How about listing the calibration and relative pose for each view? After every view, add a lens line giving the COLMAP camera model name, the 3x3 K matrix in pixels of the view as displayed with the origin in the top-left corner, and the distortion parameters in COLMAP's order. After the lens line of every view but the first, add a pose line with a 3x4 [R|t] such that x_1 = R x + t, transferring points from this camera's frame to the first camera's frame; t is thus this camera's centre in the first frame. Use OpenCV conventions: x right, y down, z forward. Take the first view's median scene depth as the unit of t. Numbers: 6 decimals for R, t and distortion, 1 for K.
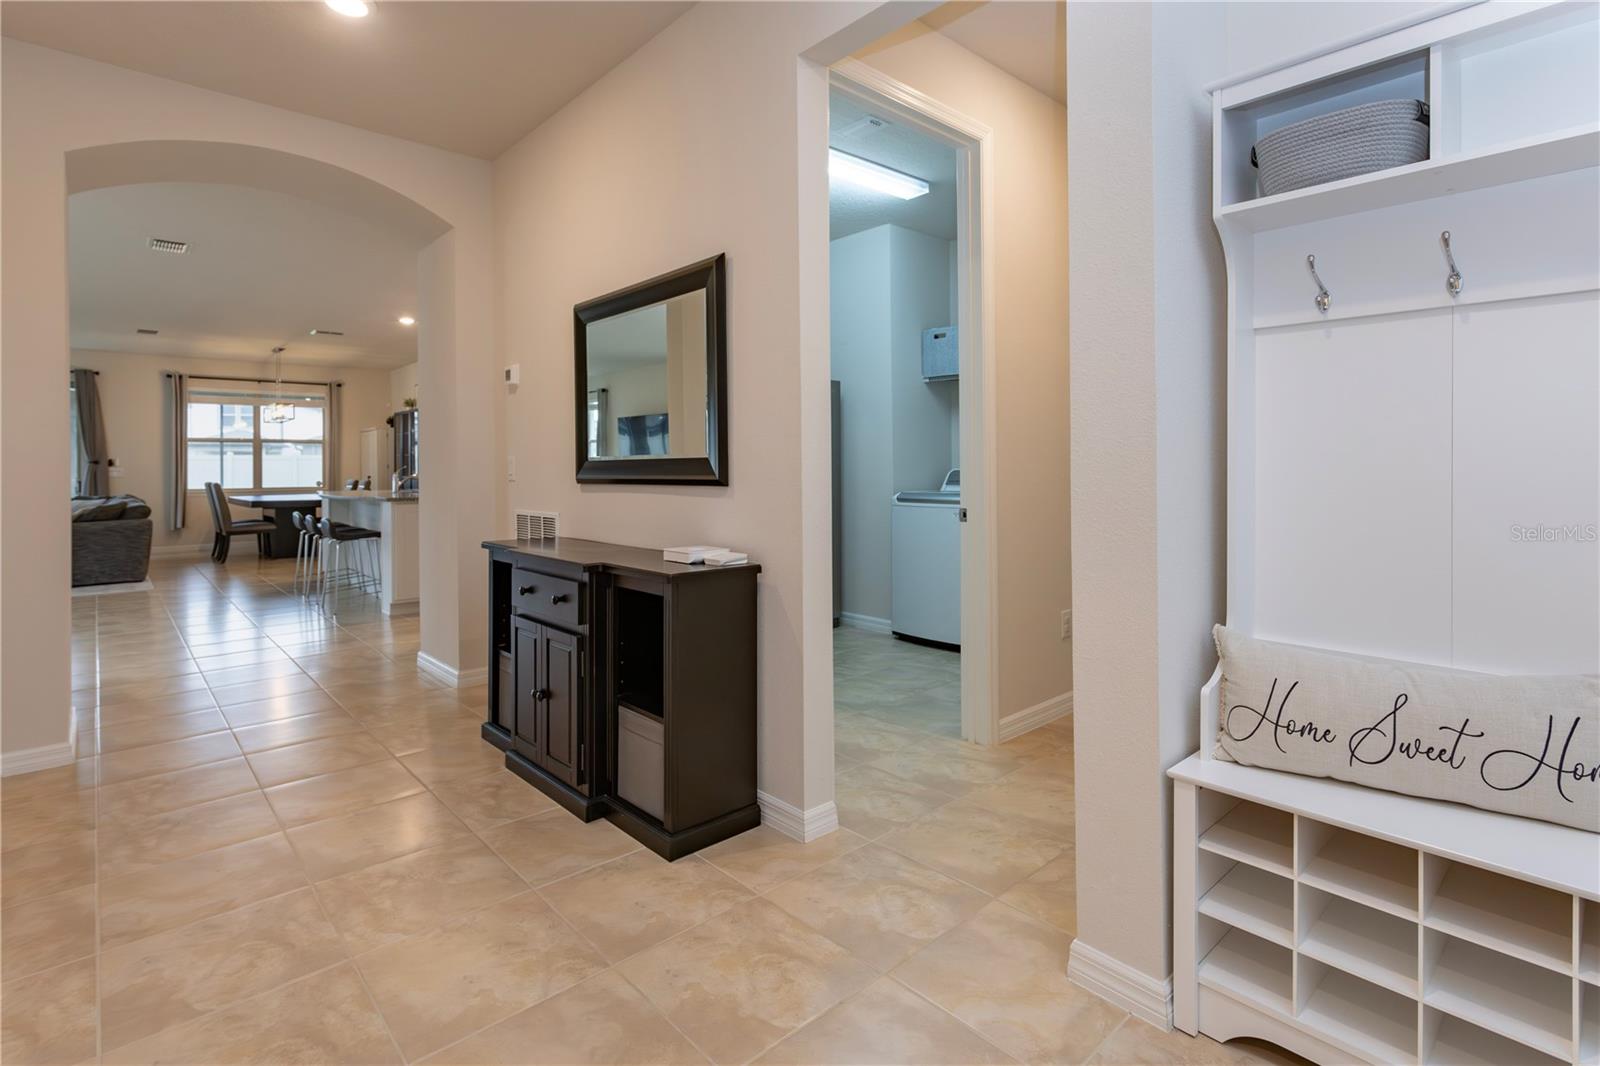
lens RADIAL K [[781.1, 0, 806.1], [0, 781.1, 478.9], [0, 0, 1]] dist [0.001276, 0.000244]
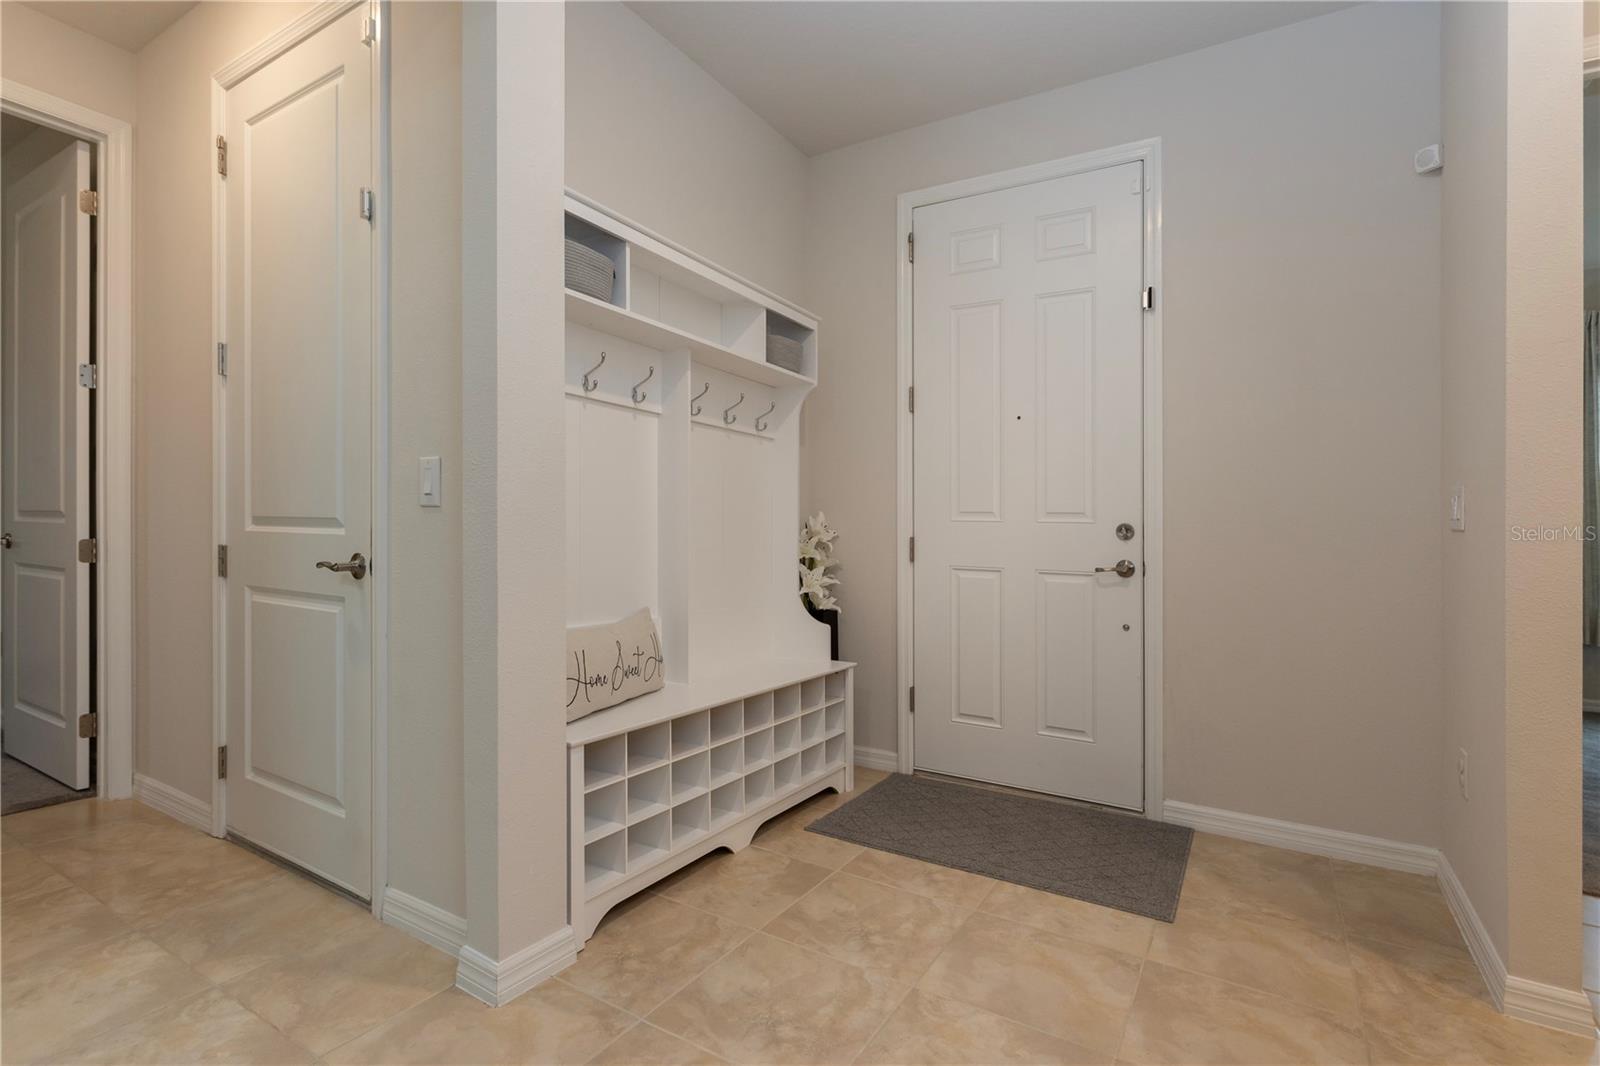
lens RADIAL K [[771.0, 0, 791.0], [0, 771.0, 520.9], [0, 0, 1]] dist [0.002944, 0.000775]
pose [[-0.272803, 0.020471, 0.961852, -0.811492], [0.015126, 0.999741, -0.016987, 0.058413], [-0.961951, 0.009915, -0.273042, 1.035532]]
